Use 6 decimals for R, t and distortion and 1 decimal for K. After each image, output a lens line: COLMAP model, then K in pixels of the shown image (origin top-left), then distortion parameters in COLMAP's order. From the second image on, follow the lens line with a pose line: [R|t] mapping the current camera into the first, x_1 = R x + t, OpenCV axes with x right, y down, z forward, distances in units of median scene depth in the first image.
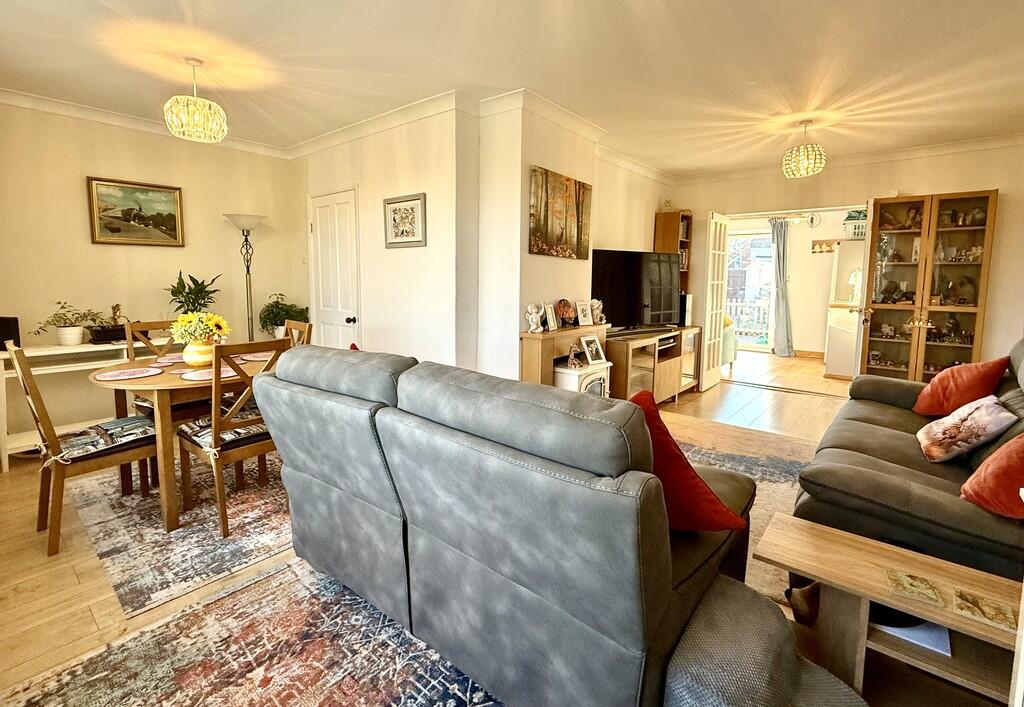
lens RADIAL K [[469.2, 0, 512.2], [0, 469.2, 321.9], [0, 0, 1]] dist [-0.000598, 0.000198]
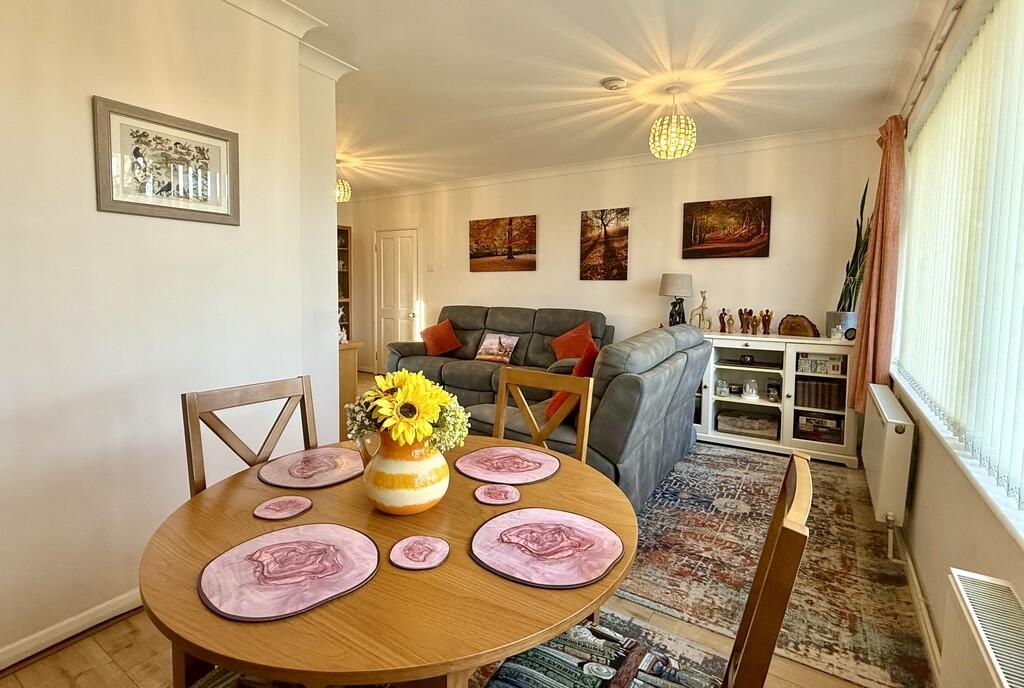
lens RADIAL K [[486.9, 0, 511.9], [0, 486.9, 322.8], [0, 0, 1]] dist [-0.000322, -0.000043]
pose [[-0.125265, -0.082722, 0.988669, -1.703706], [0.089007, 0.991563, 0.094242, -0.139710], [-0.988123, 0.099804, -0.116845, 1.526110]]
